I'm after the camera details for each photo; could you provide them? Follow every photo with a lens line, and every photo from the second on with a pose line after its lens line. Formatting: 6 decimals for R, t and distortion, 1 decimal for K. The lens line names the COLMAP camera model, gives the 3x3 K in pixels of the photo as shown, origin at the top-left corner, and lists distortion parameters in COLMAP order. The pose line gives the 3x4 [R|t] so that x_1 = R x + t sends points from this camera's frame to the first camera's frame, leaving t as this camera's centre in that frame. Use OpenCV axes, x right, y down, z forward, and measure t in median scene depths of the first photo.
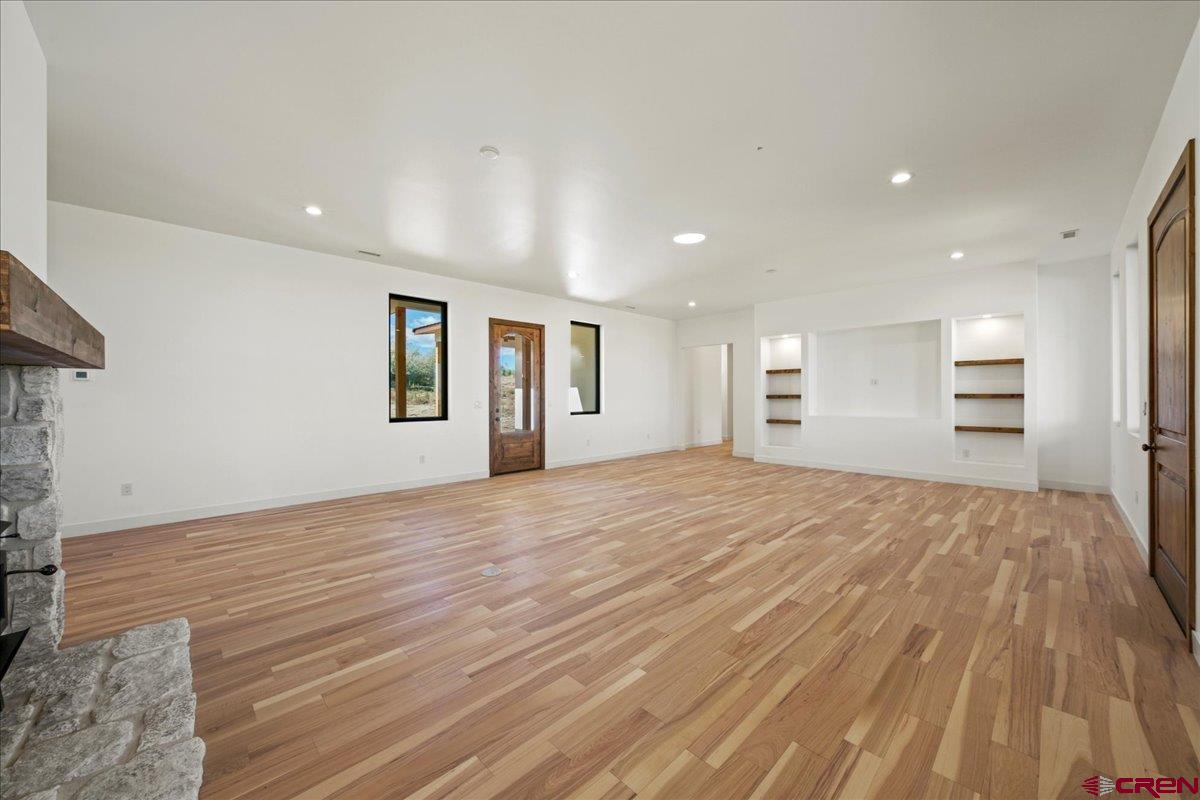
lens RADIAL K [[437.6, 0, 602.6], [0, 437.6, 395.4], [0, 0, 1]] dist [0.000157, -0.000311]
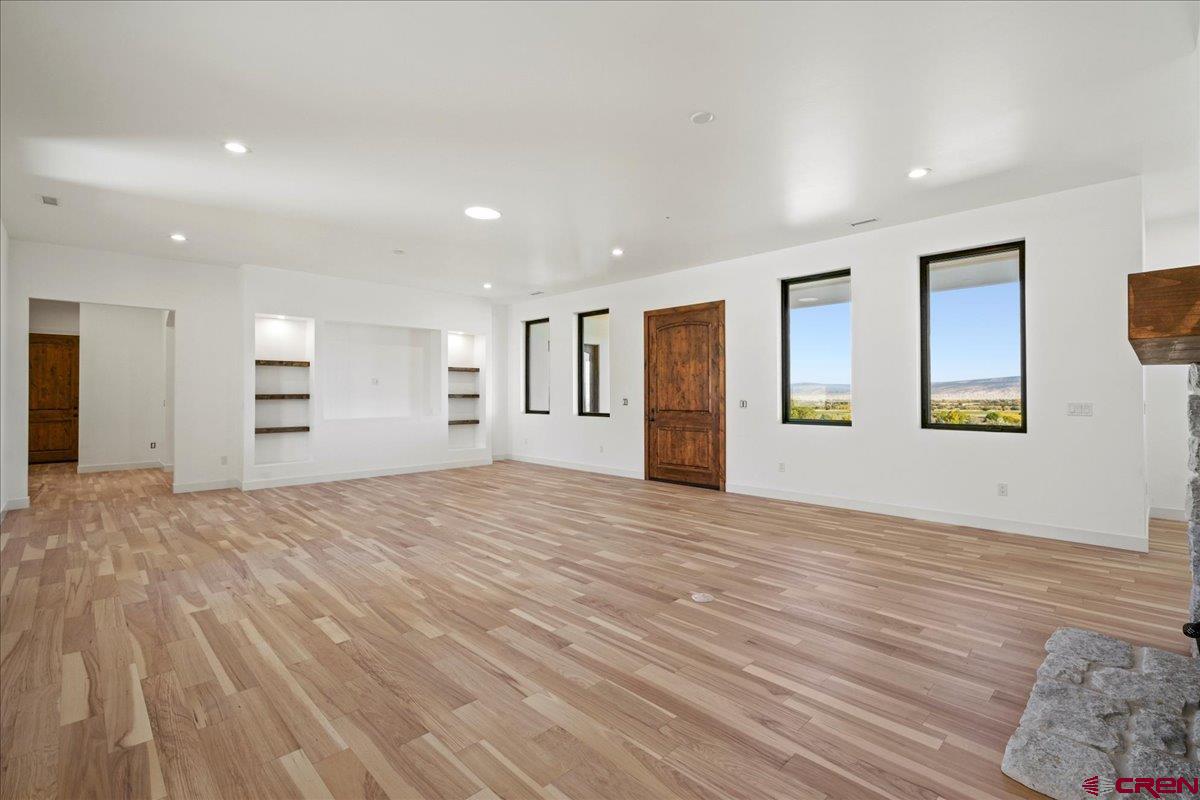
lens RADIAL K [[546.2, 0, 573.8], [0, 546.2, 389.7], [0, 0, 1]] dist [-0.016892, 0.000678]
pose [[0.027609, 0.014151, 0.999519, -1.039358], [0.001332, 0.999898, -0.014193, 0.009245], [-0.999618, 0.001723, 0.027588, 0.953848]]
